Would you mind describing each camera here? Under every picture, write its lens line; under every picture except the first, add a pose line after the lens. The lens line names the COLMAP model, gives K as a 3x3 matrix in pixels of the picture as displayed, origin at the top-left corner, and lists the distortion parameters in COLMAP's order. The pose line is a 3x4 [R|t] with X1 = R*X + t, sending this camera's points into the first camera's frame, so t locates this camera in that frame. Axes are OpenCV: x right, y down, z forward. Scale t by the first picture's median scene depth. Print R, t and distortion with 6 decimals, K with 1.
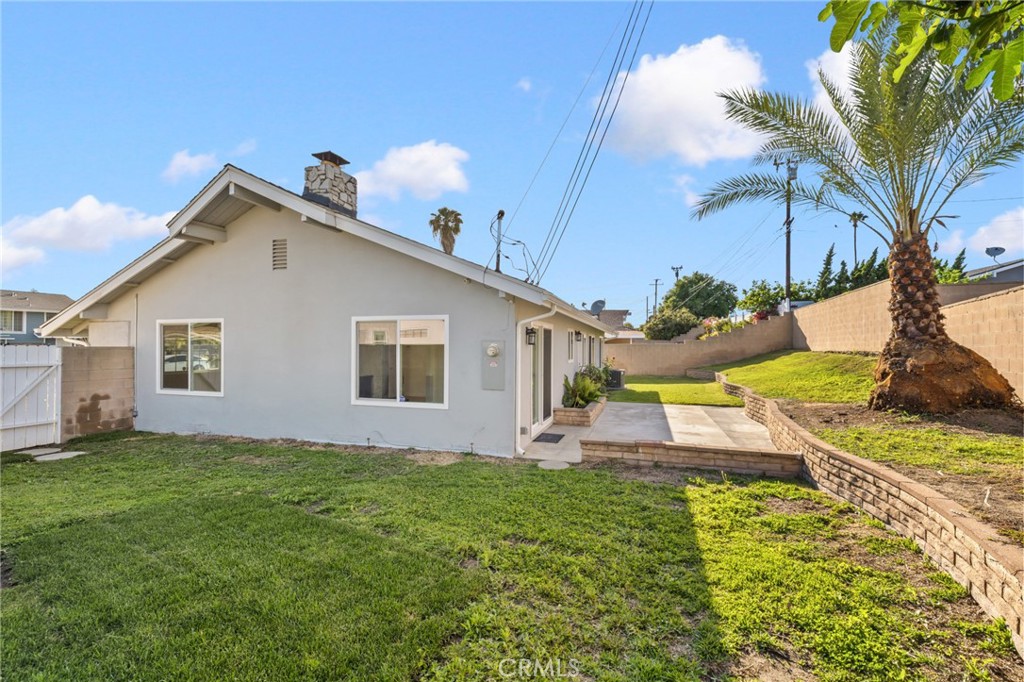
lens RADIAL K [[435.9, 0, 512.0], [0, 435.9, 341.0], [0, 0, 1]] dist [-0.000852, 0.000001]
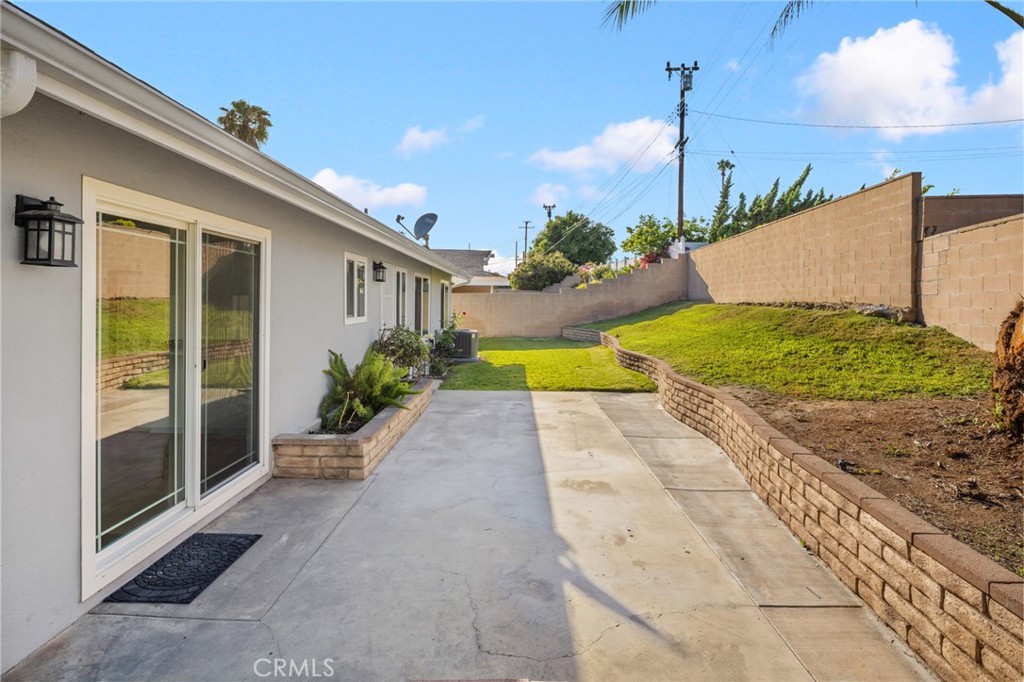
lens RADIAL K [[500.8, 0, 514.2], [0, 500.8, 306.8], [0, 0, 1]] dist [0.000027, -0.000032]
pose [[0.956565, -0.000676, 0.291517, 0.074577], [-0.007135, 0.999643, 0.025731, 0.007908], [-0.291431, -0.026693, 0.956219, 0.212951]]
